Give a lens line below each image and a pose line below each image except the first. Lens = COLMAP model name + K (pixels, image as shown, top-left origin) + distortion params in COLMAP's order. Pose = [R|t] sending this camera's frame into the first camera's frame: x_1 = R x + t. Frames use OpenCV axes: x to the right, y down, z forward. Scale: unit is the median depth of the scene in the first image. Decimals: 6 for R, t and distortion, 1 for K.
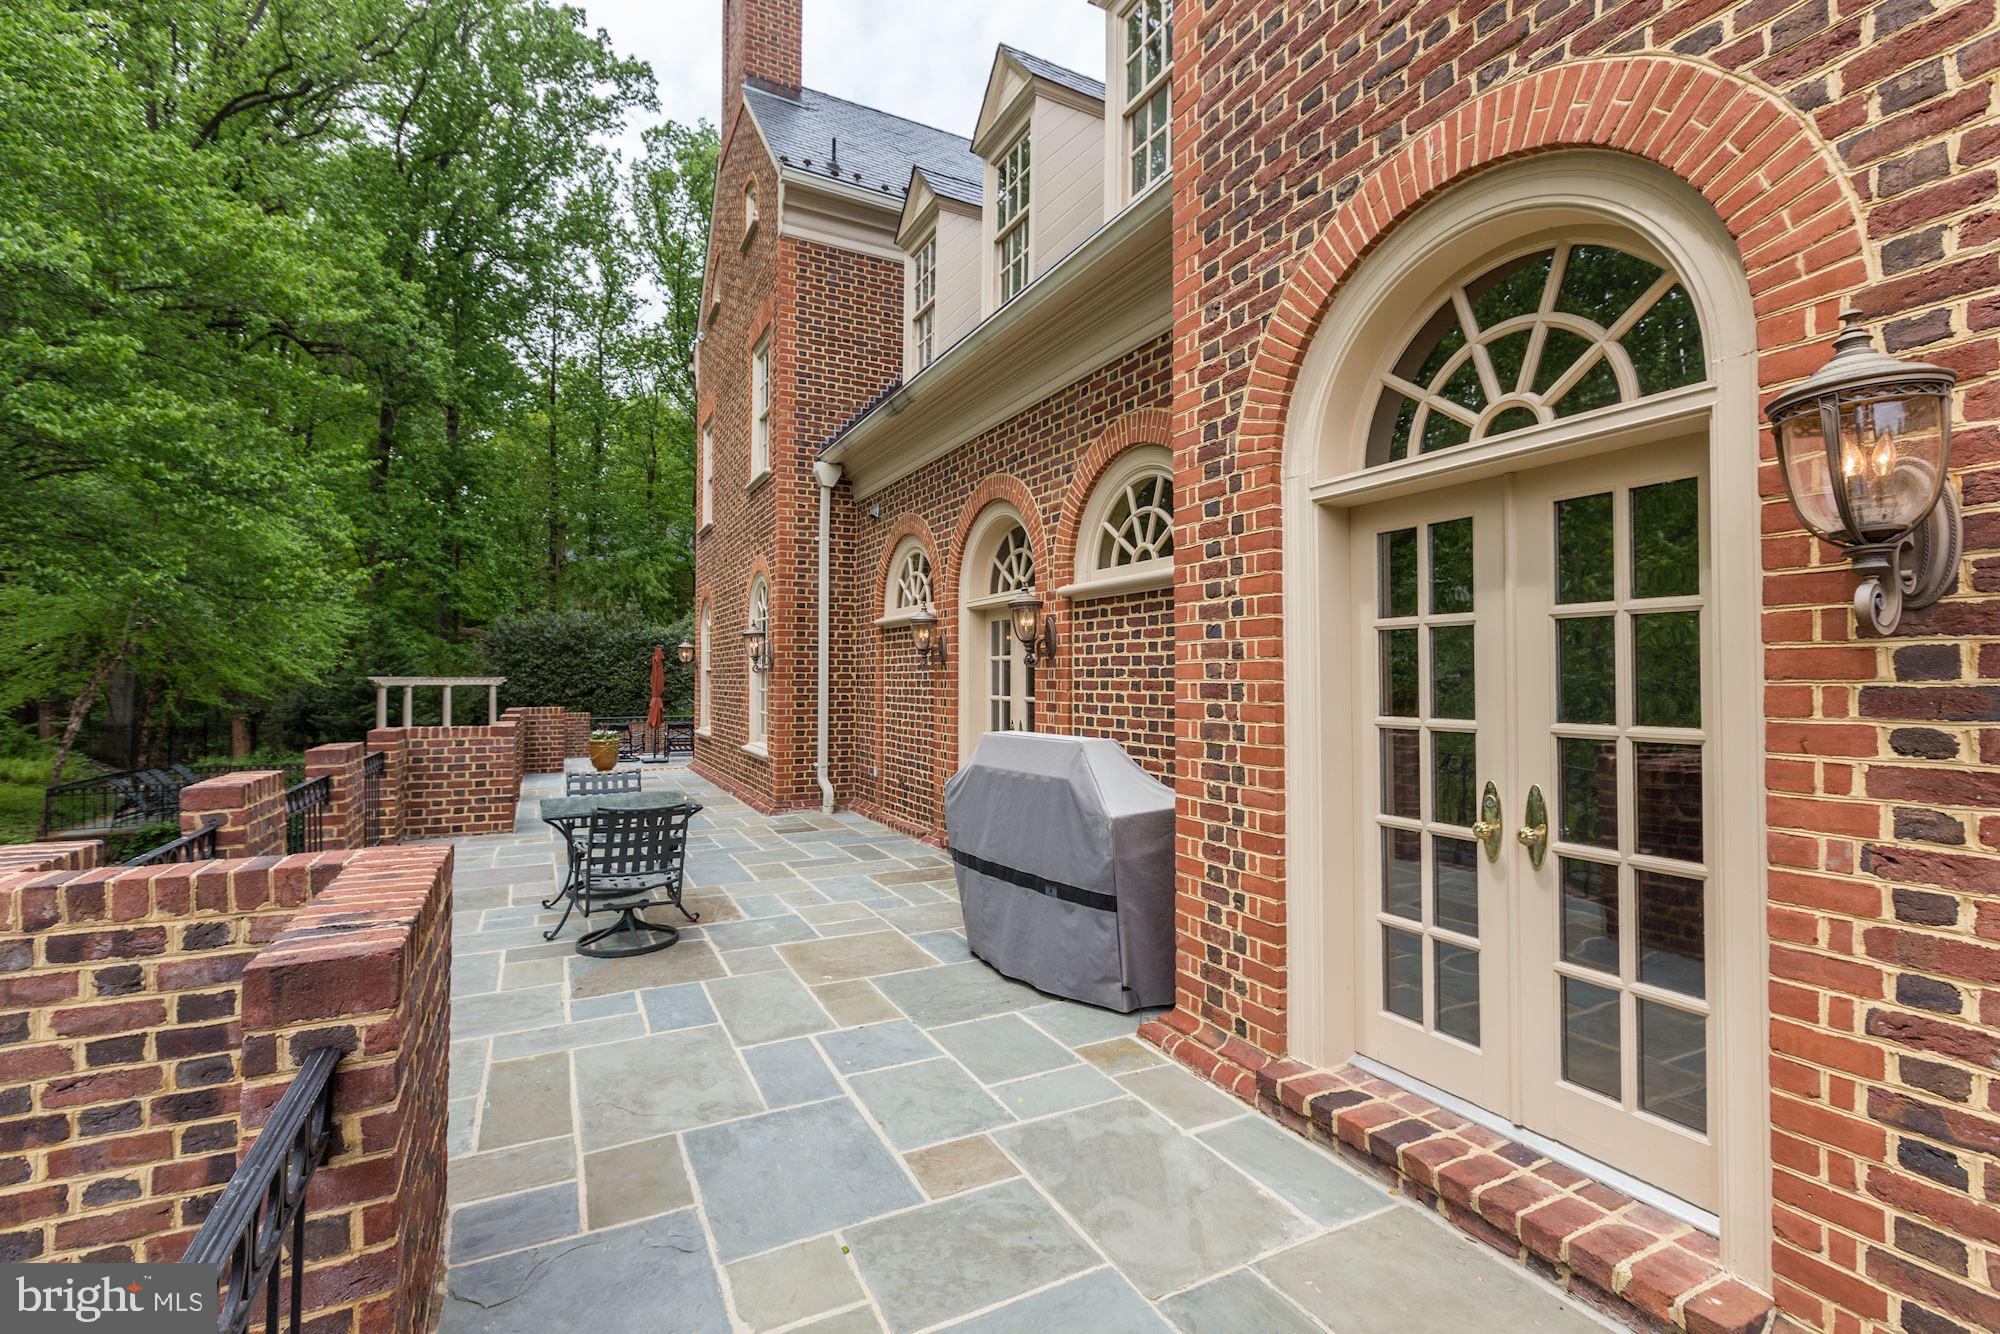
lens RADIAL K [[884.7, 0, 993.3], [0, 884.7, 661.8], [0, 0, 1]] dist [-0.001284, -0.000730]
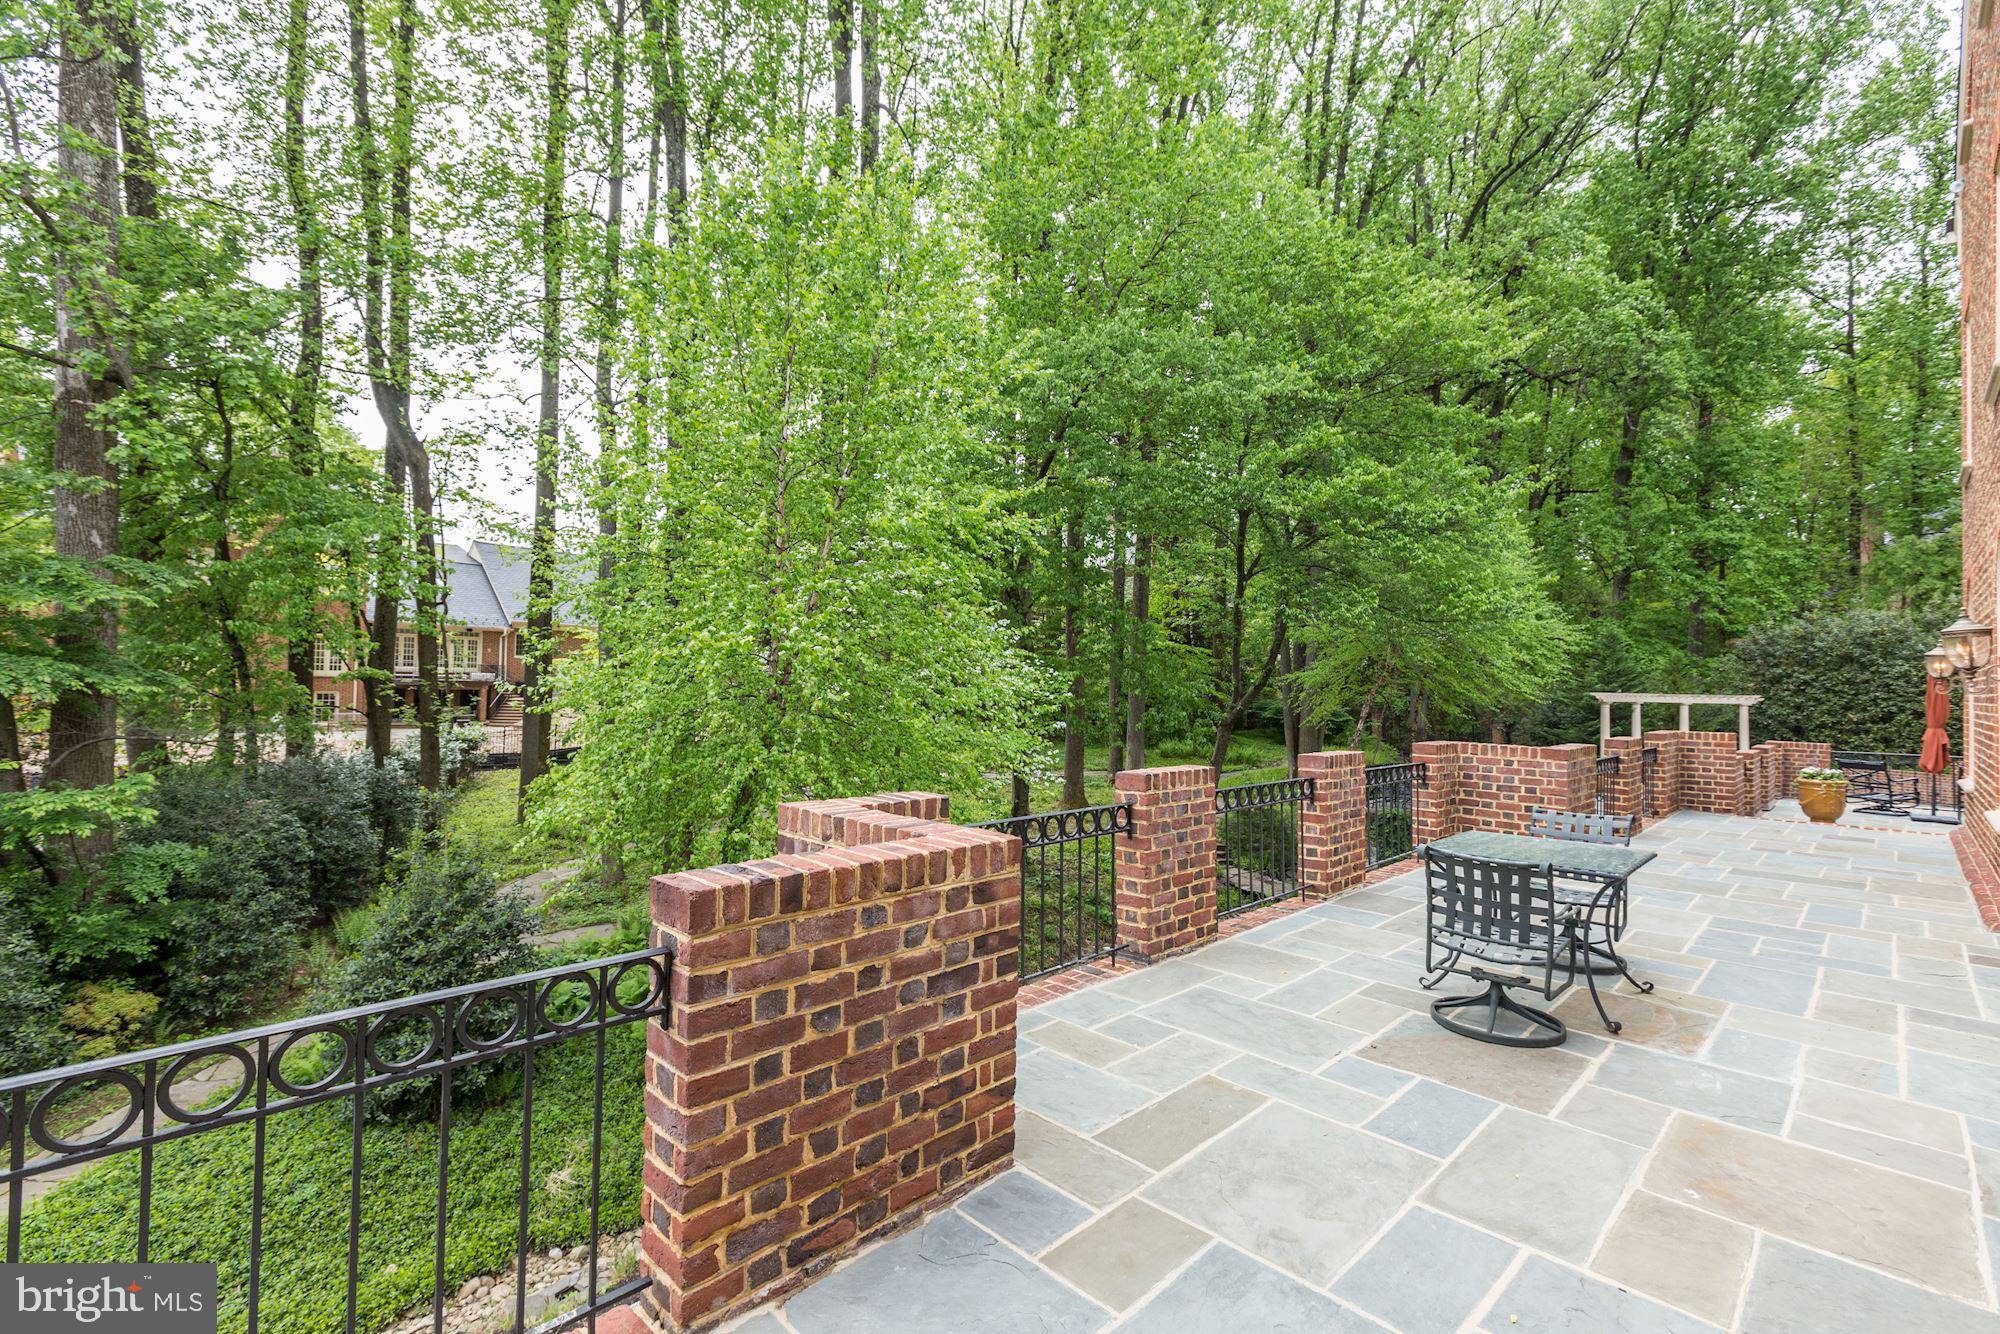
lens RADIAL K [[884.7, 0, 993.3], [0, 884.7, 661.8], [0, 0, 1]] dist [-0.001284, -0.000730]
pose [[0.299967, -0.017639, -0.953786, 0.225375], [0.000378, 0.999831, -0.018371, 0.001812], [0.953949, 0.005150, 0.299923, 0.317661]]
